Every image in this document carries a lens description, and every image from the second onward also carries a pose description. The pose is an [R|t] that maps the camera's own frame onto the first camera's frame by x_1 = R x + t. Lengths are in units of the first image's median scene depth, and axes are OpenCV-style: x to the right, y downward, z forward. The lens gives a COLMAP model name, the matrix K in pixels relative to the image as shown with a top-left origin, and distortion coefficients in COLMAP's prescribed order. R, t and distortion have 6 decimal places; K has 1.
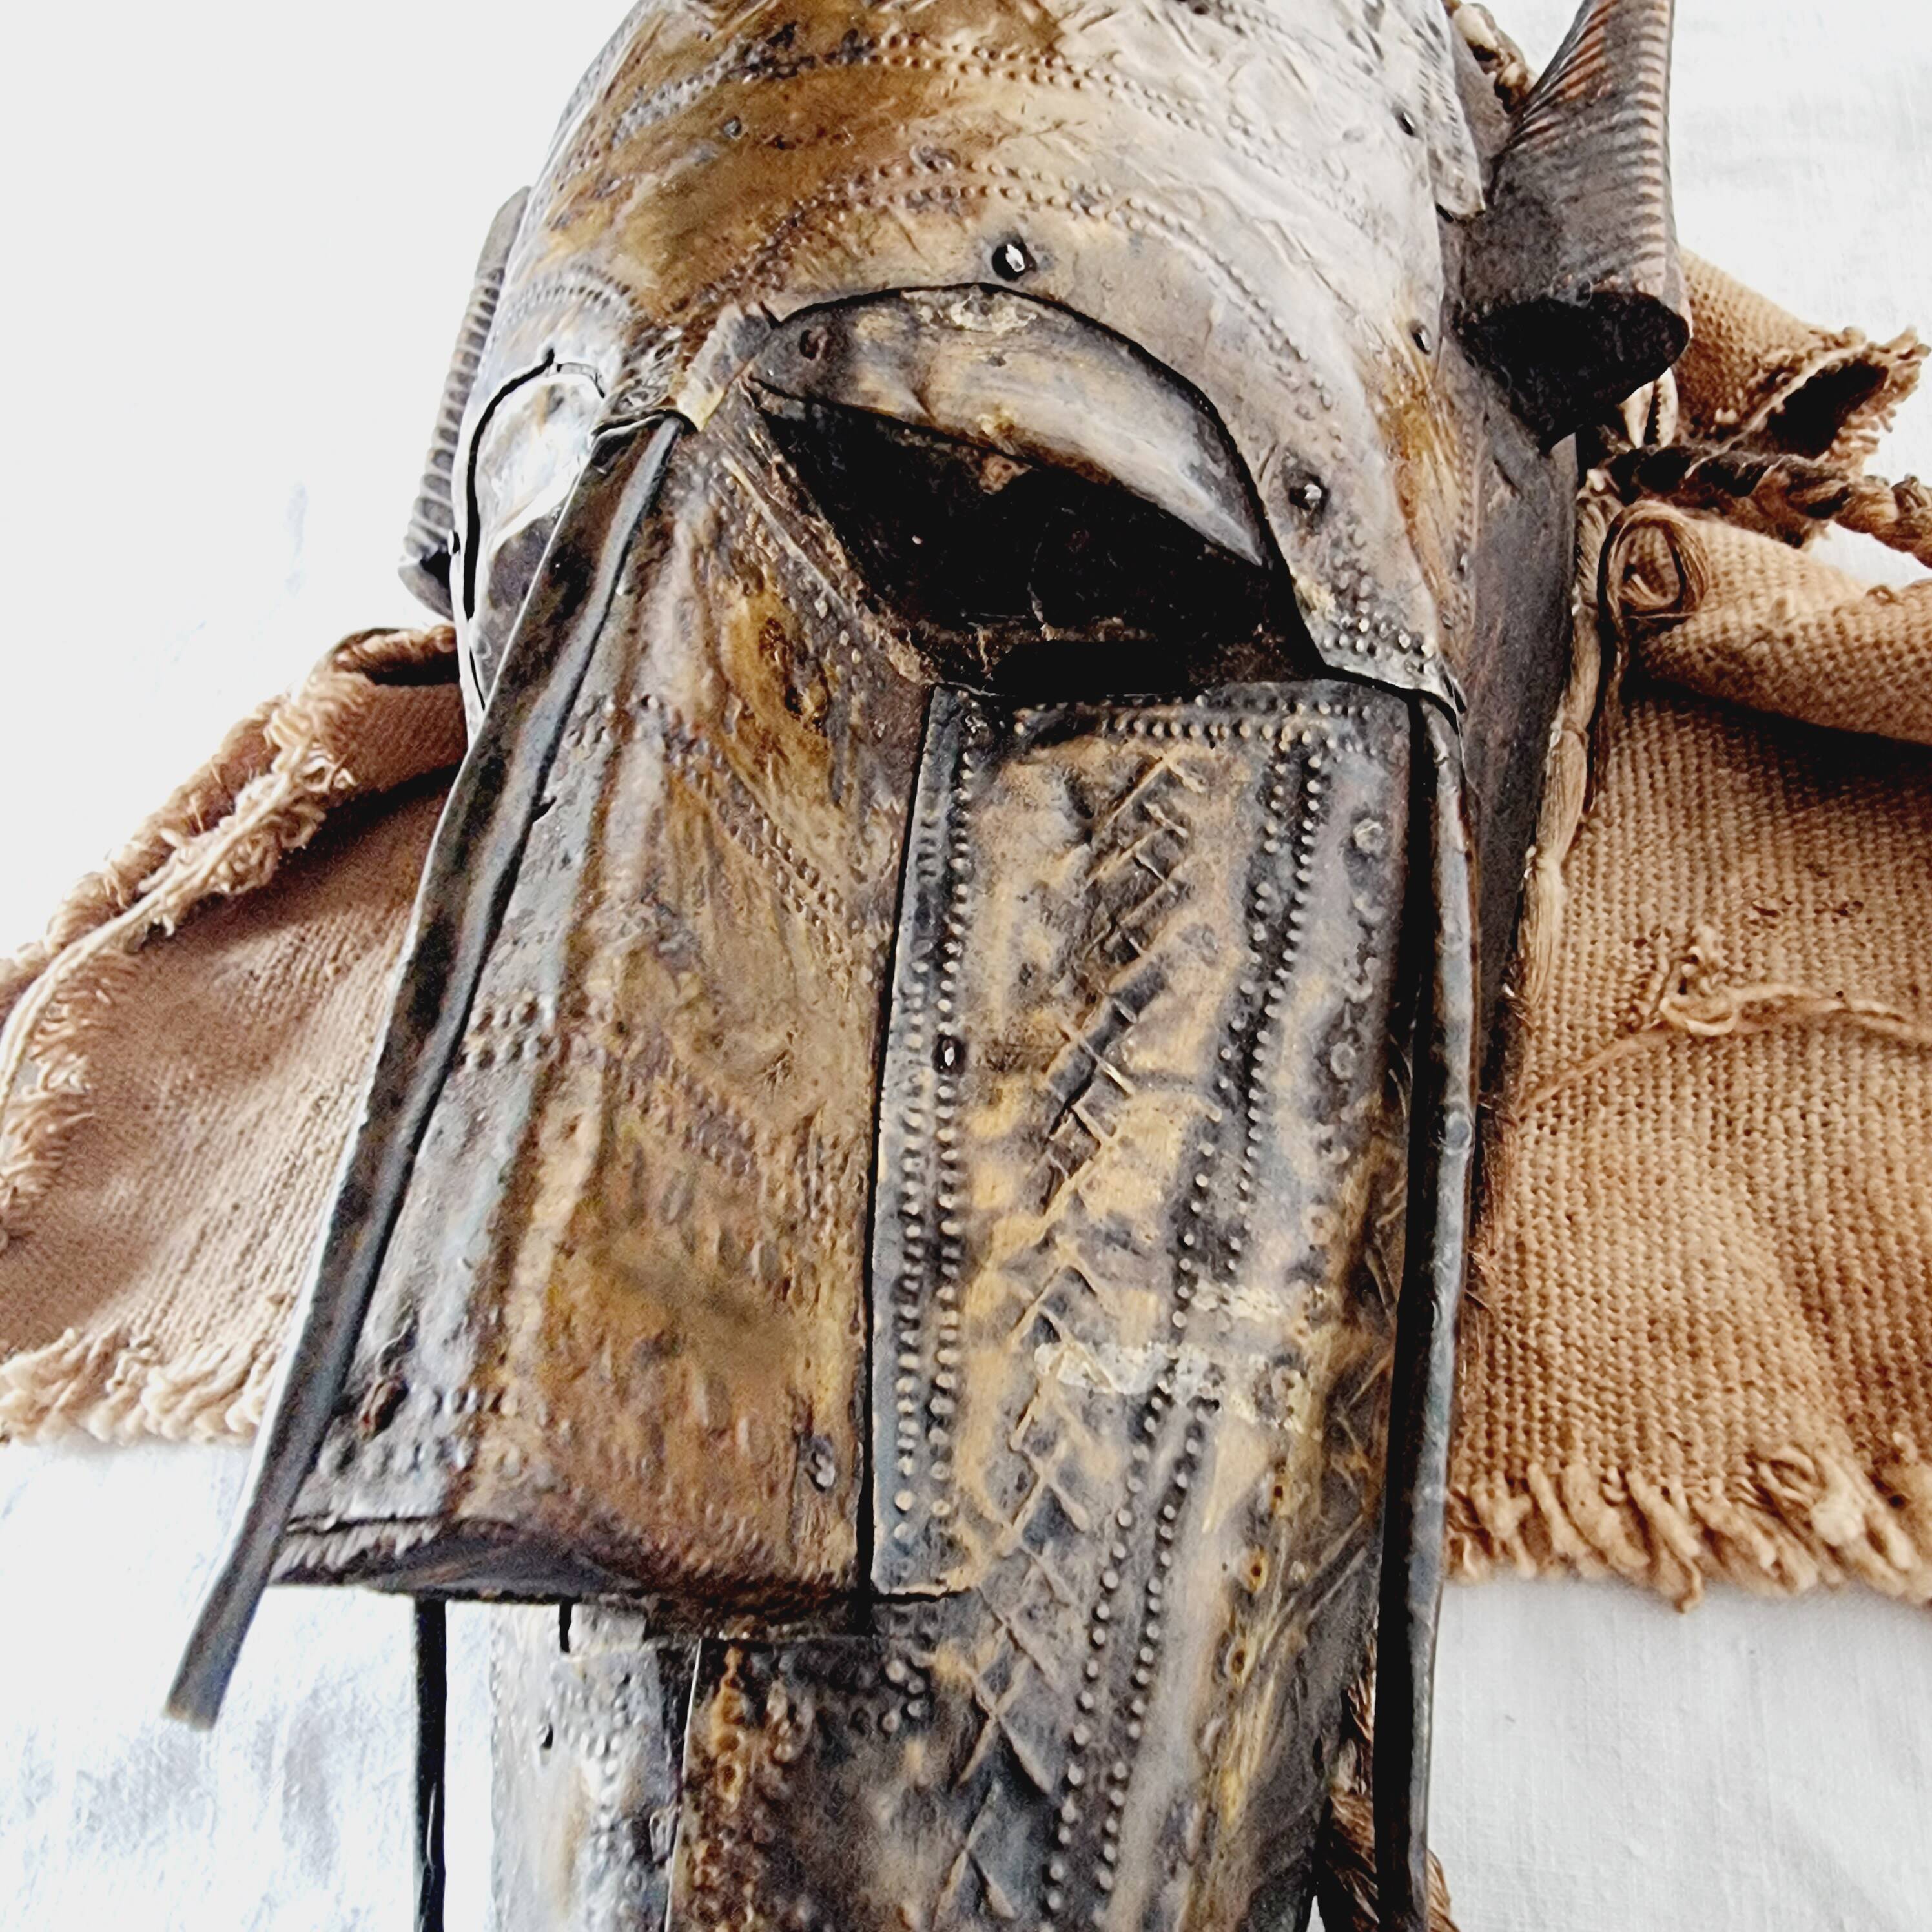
lens RADIAL K [[1835.3, 0, 980.6], [0, 1835.3, 838.1], [0, 0, 1]] dist [-0.001644, 0.000000]
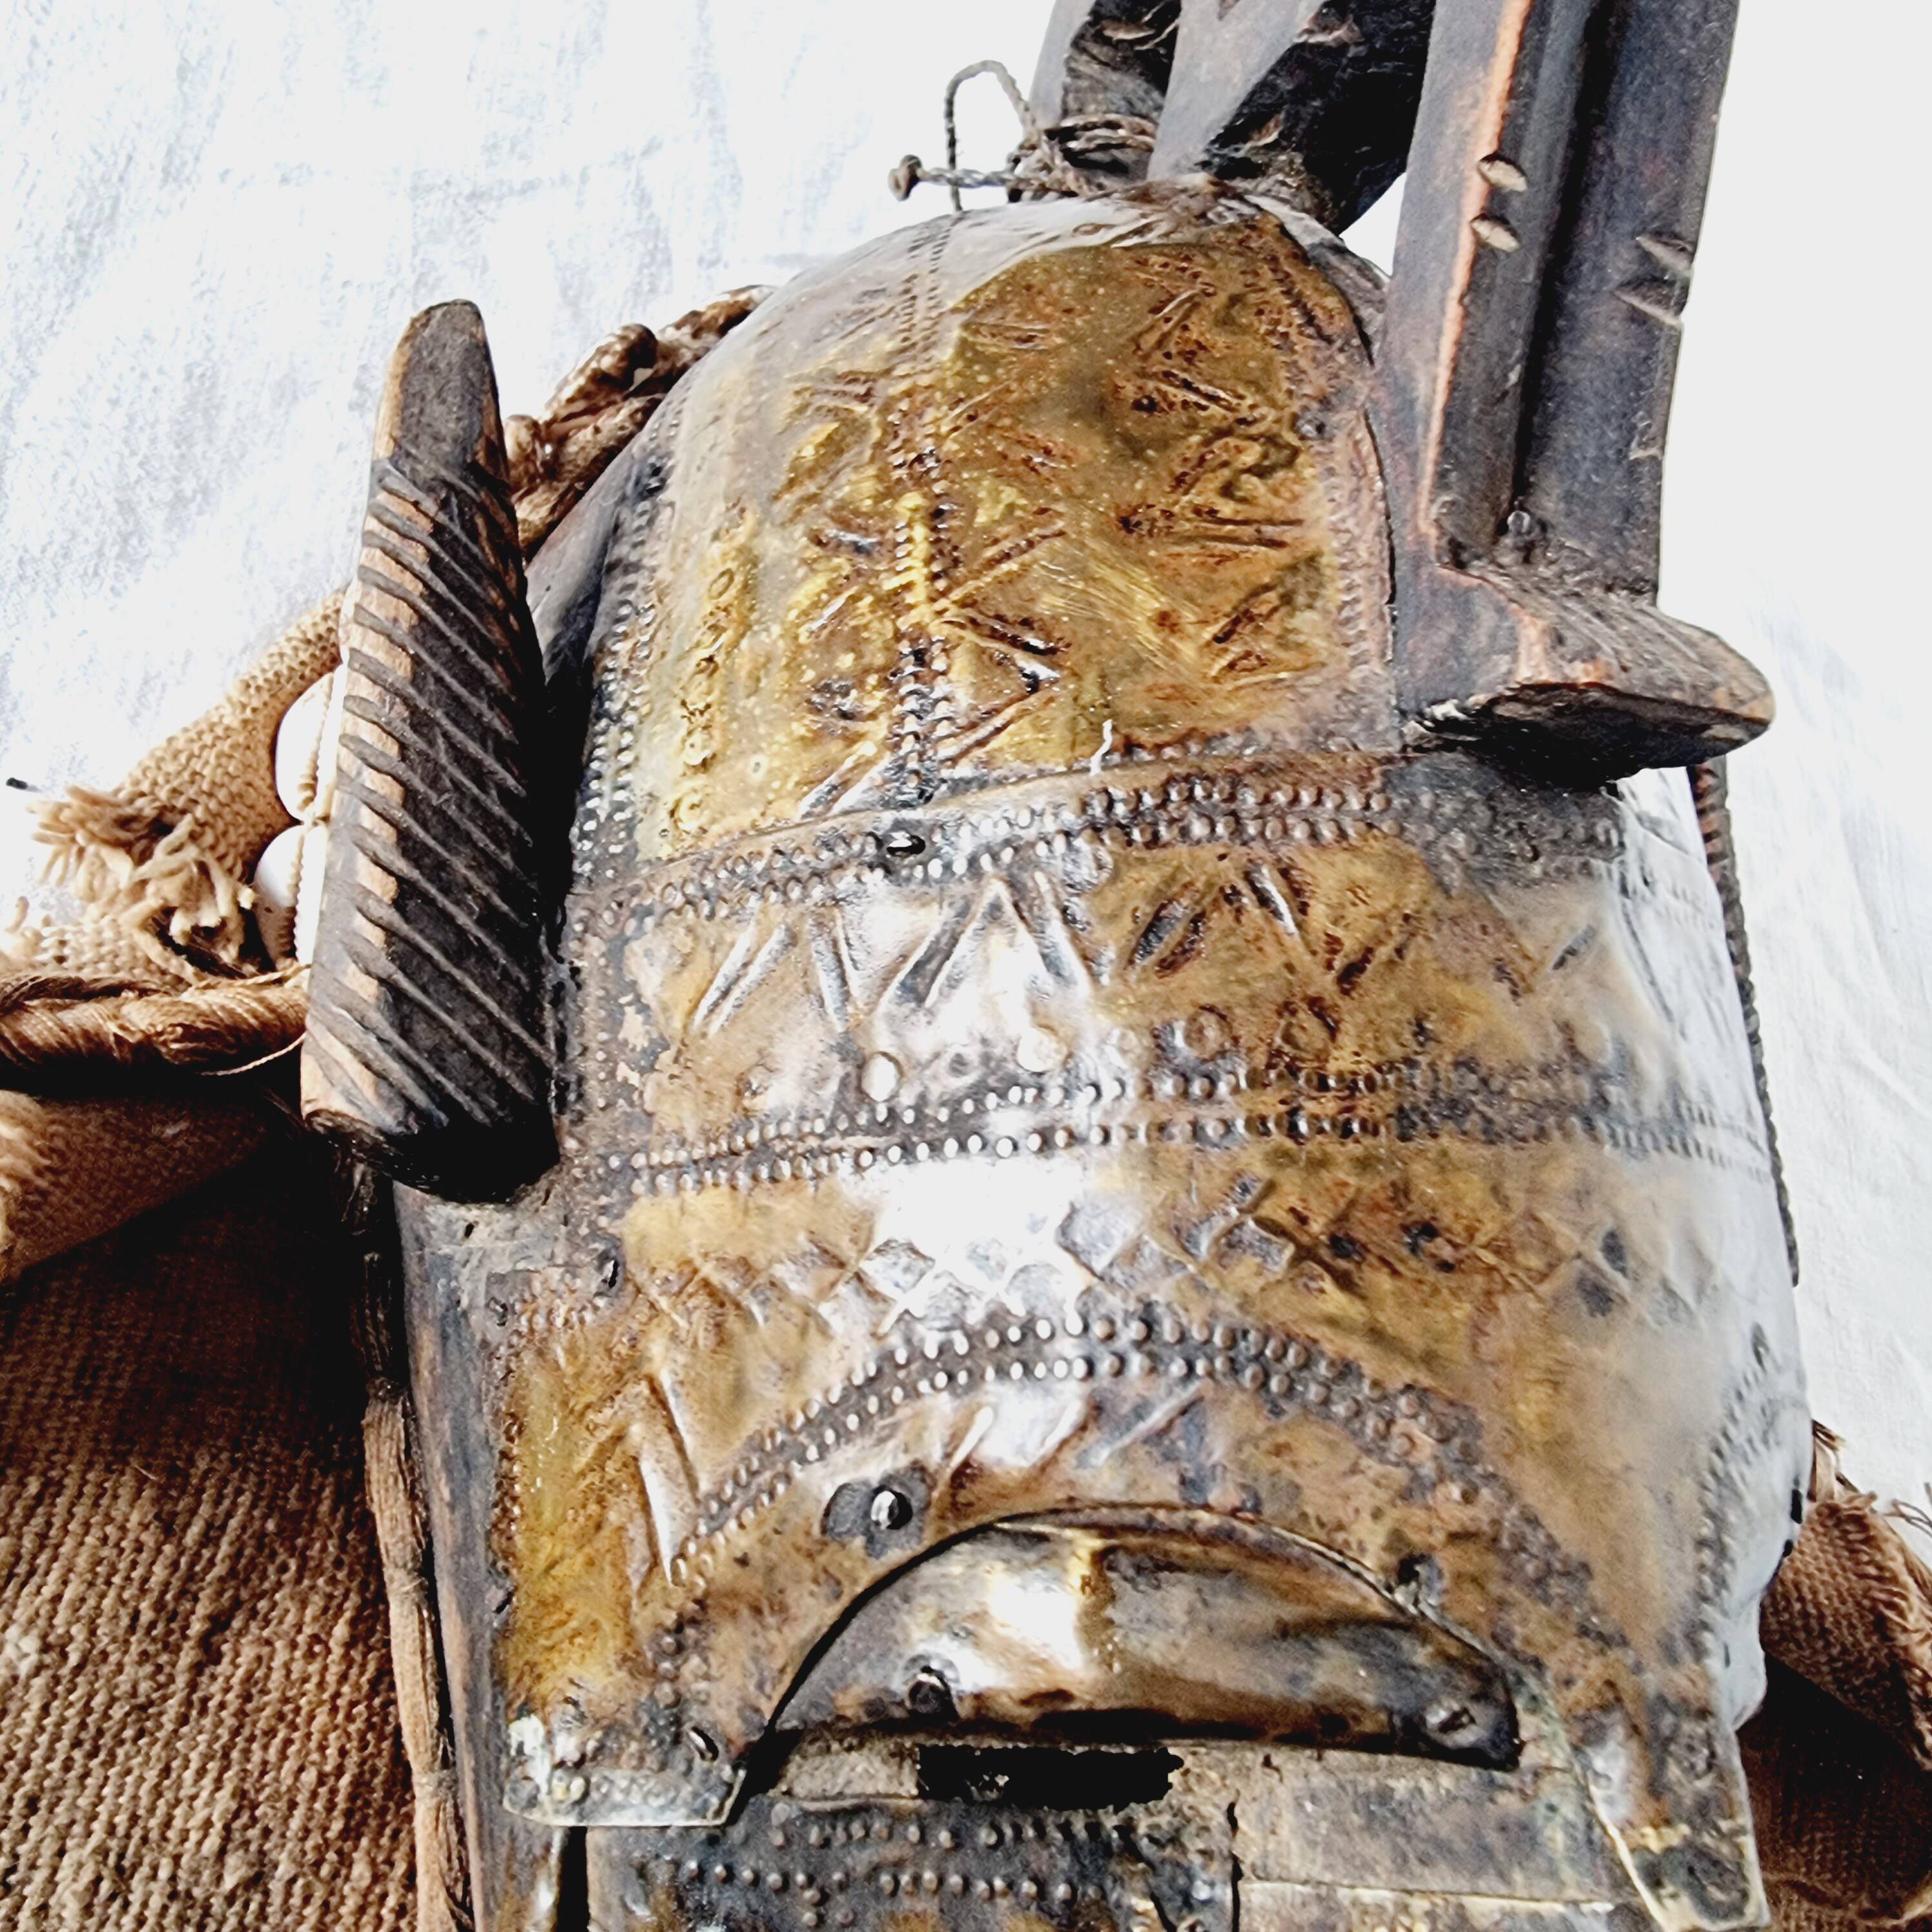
lens RADIAL K [[1835.3, 0, 973.5], [0, 1835.3, 848.5], [0, 0, 1]] dist [-0.001644, 0.000000]
pose [[0.689685, 0.198644, 0.696330, -0.918237], [-0.362512, 0.927170, 0.094556, -0.540879], [-0.626833, -0.317642, 0.711466, 0.711799]]
